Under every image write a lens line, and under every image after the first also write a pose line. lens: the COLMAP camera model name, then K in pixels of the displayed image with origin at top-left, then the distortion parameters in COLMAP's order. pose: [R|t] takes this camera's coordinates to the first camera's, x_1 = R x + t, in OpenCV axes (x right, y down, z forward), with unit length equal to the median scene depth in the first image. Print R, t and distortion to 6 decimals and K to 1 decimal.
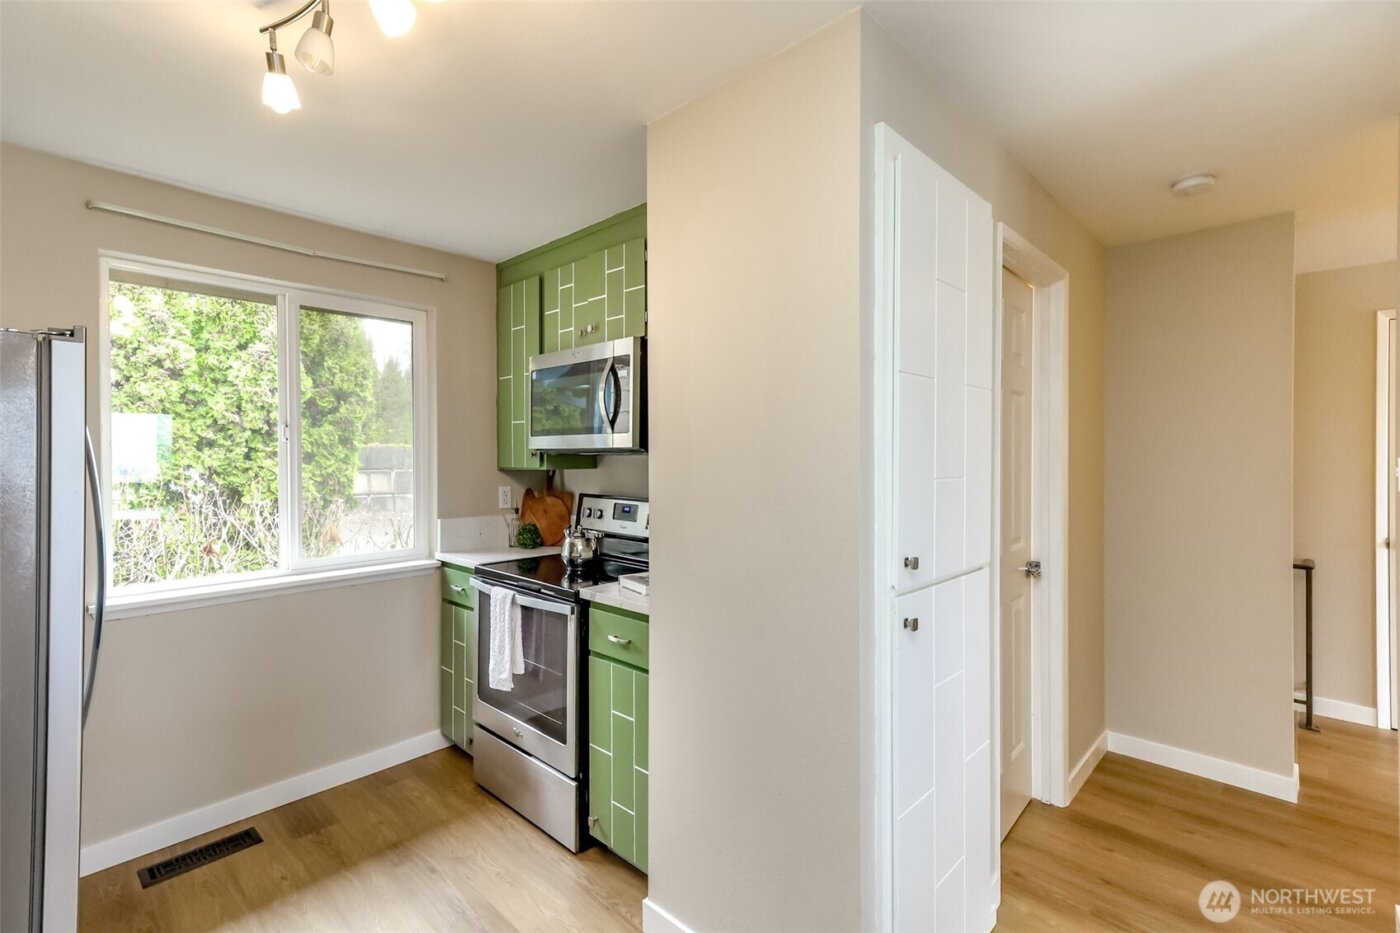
lens RADIAL K [[629.0, 0, 702.3], [0, 629.0, 461.0], [0, 0, 1]] dist [0.016005, 0.000032]
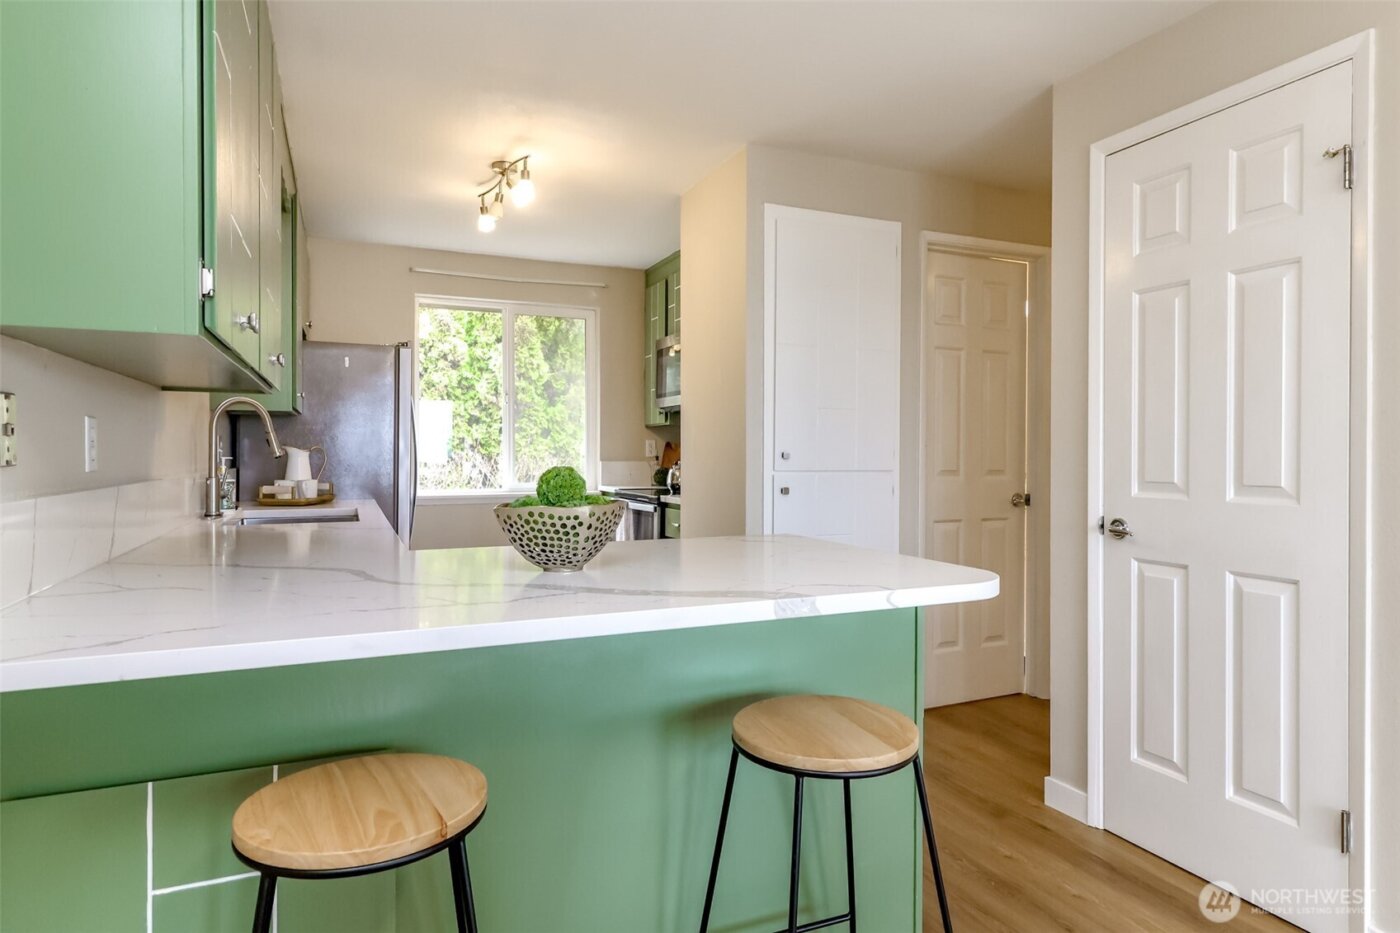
lens RADIAL K [[811.2, 0, 701.3], [0, 811.2, 462.8], [0, 0, 1]] dist [0.002074, 0.000757]
pose [[0.919222, 0.008992, -0.393638, 0.252763], [-0.007399, 0.999957, 0.005563, 0.044087], [0.393671, -0.002201, 0.919249, -0.283565]]
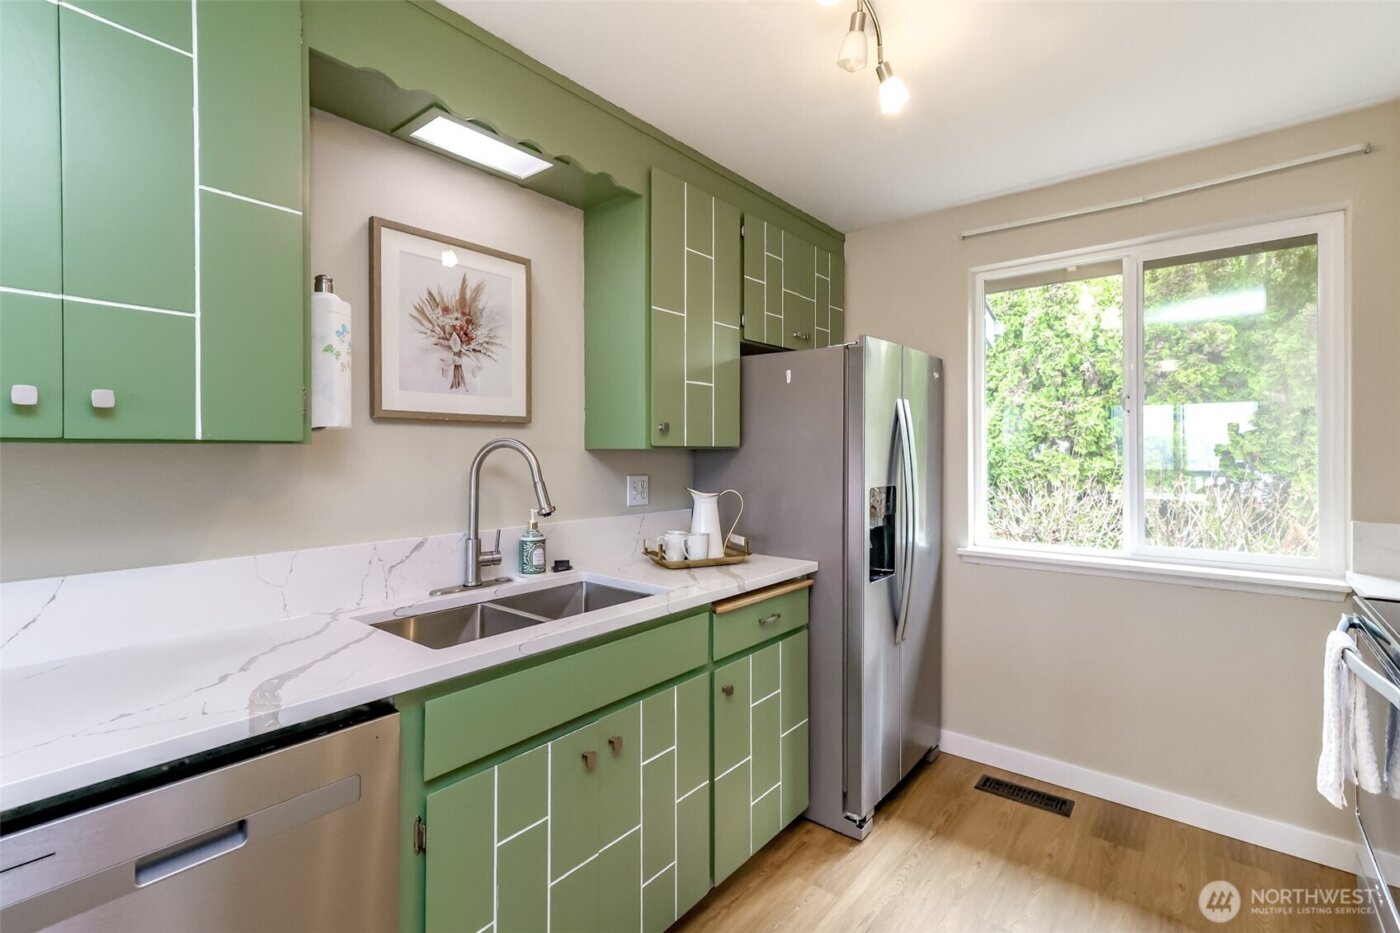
lens RADIAL K [[640.0, 0, 699.3], [0, 640.0, 455.5], [0, 0, 1]] dist [0.015503, 0.000514]
pose [[0.063101, 0.007041, -0.997982, 0.112252], [-0.007506, 0.999950, 0.006580, 0.012973], [0.997979, 0.007075, 0.063151, 0.147450]]
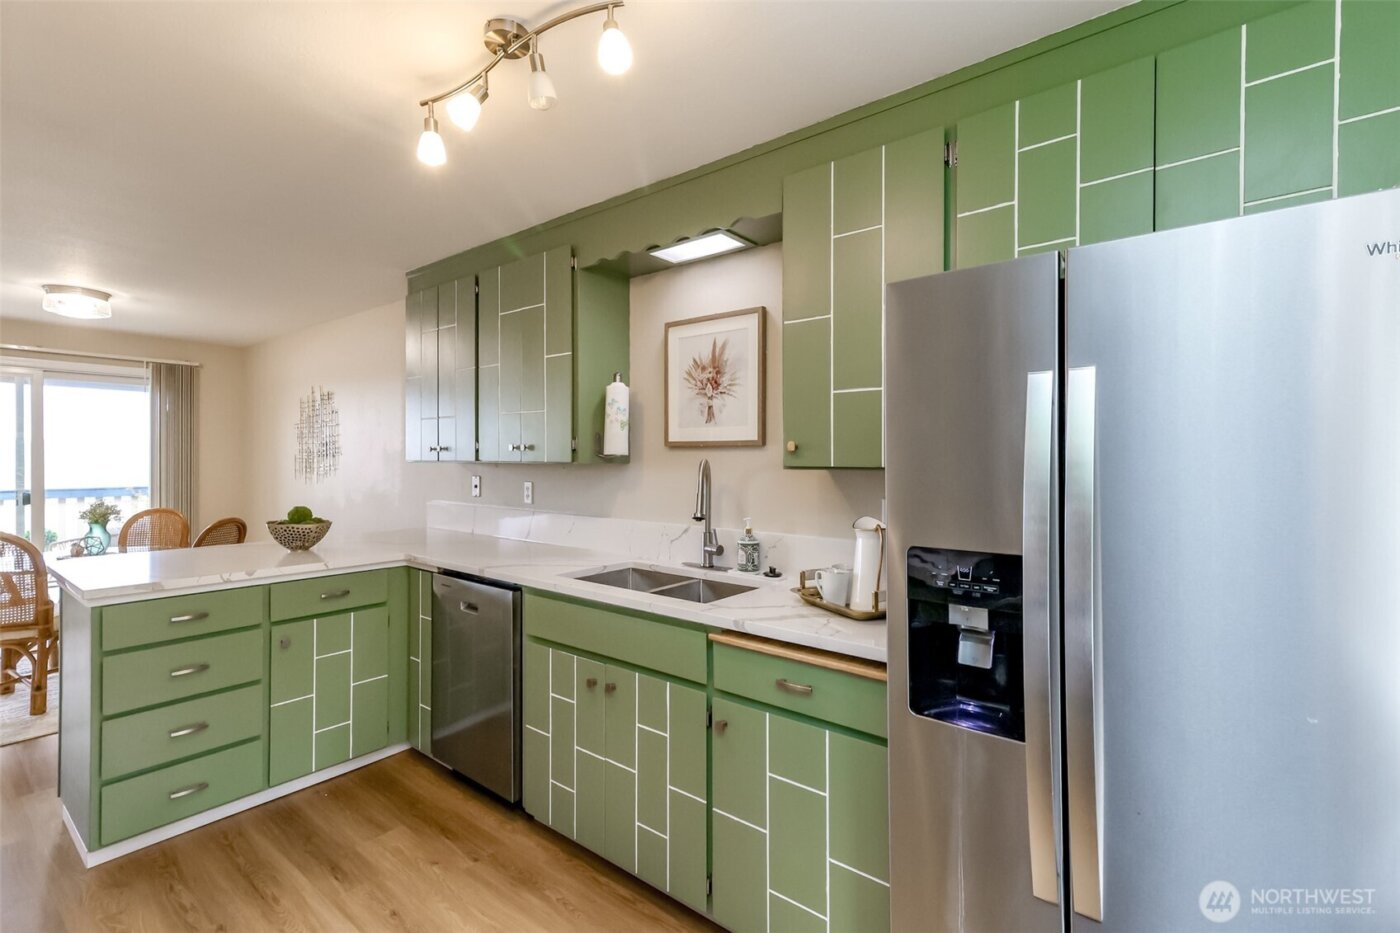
lens RADIAL K [[630.2, 0, 704.1], [0, 630.2, 456.3], [0, 0, 1]] dist [0.013028, 0.000107]
pose [[-0.996368, -0.000854, -0.085143, -0.178338], [-0.001672, 0.999953, 0.009534, 0.001497], [0.085131, 0.009641, -0.996323, 0.486788]]
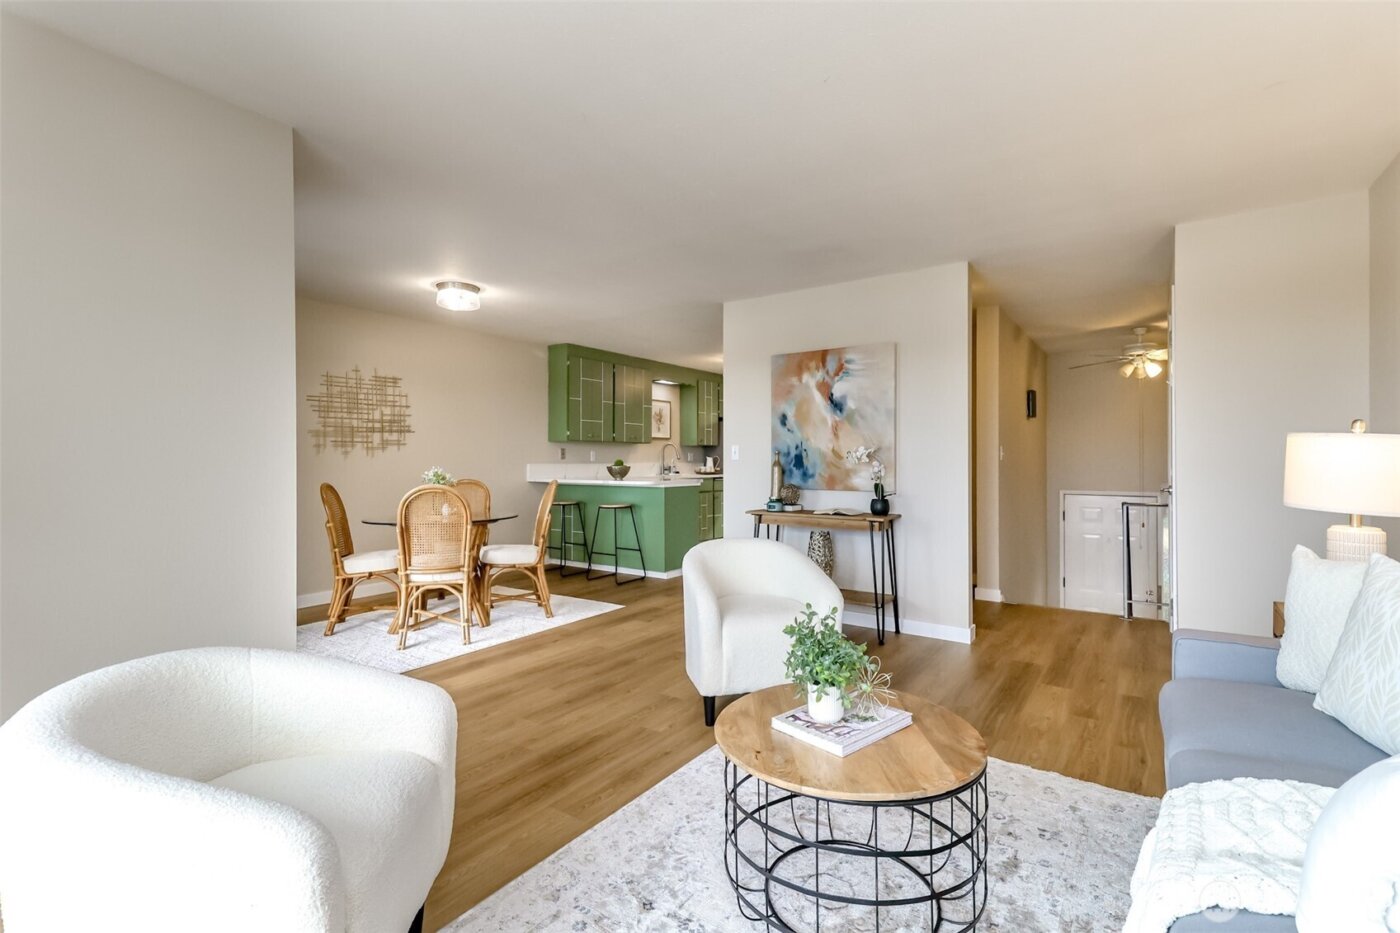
lens RADIAL K [[630.2, 0, 704.1], [0, 630.2, 456.3], [0, 0, 1]] dist [0.013028, 0.000107]
pose [[0.148409, -0.004003, -0.988918, 1.255783], [-0.010111, 0.999933, -0.005565, 0.046736], [0.988874, 0.010824, 0.148358, -0.068303]]
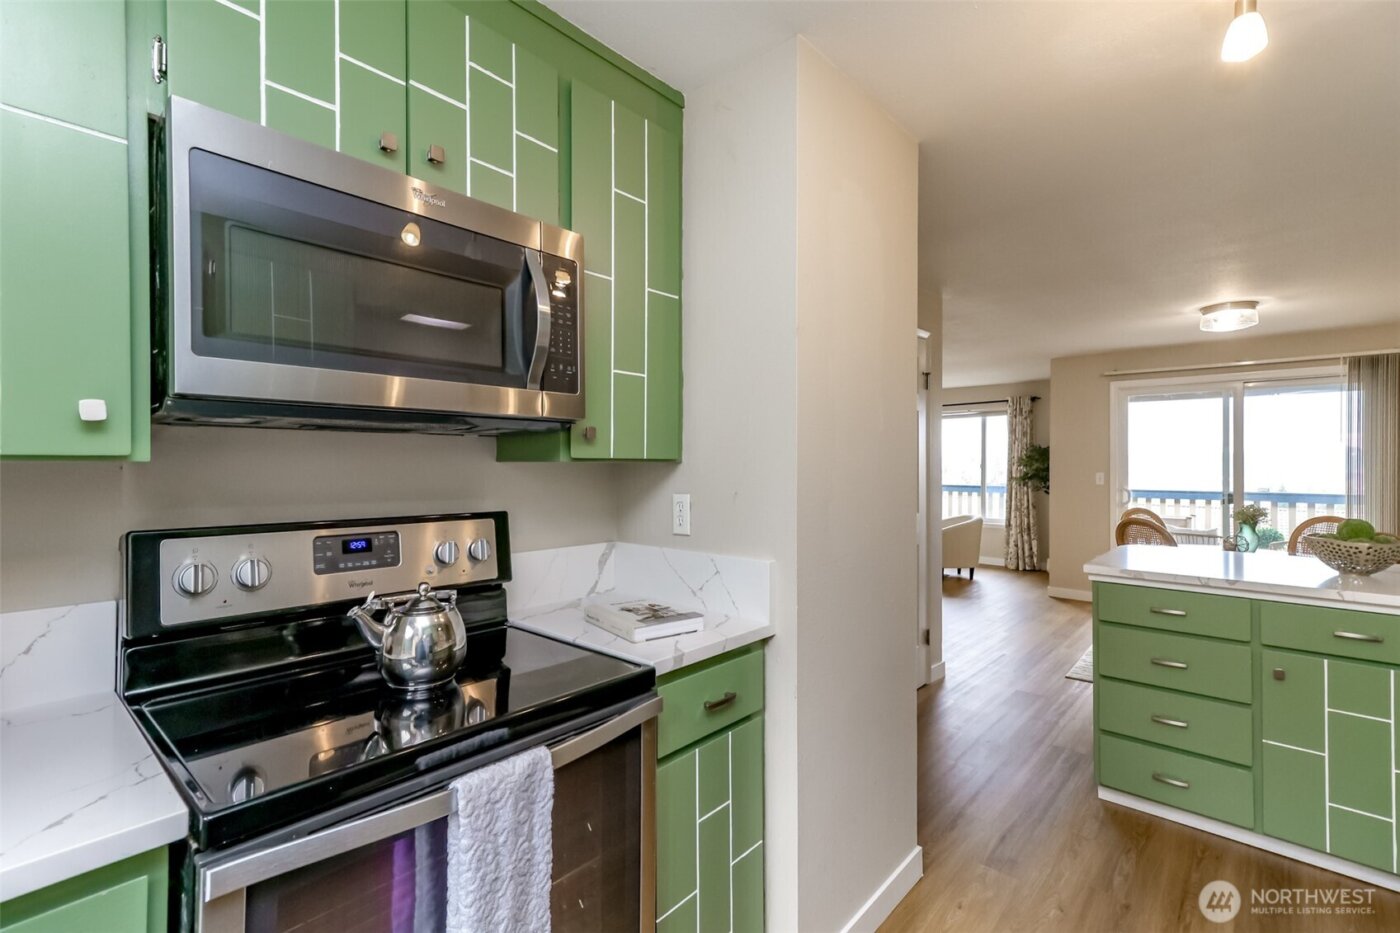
lens RADIAL K [[640.0, 0, 699.3], [0, 640.0, 455.5], [0, 0, 1]] dist [0.015503, 0.000514]
pose [[-0.027780, 0.012250, 0.999539, -0.301316], [0.008079, 0.999895, -0.012030, 0.008928], [-0.999581, 0.007741, -0.027876, 0.376144]]
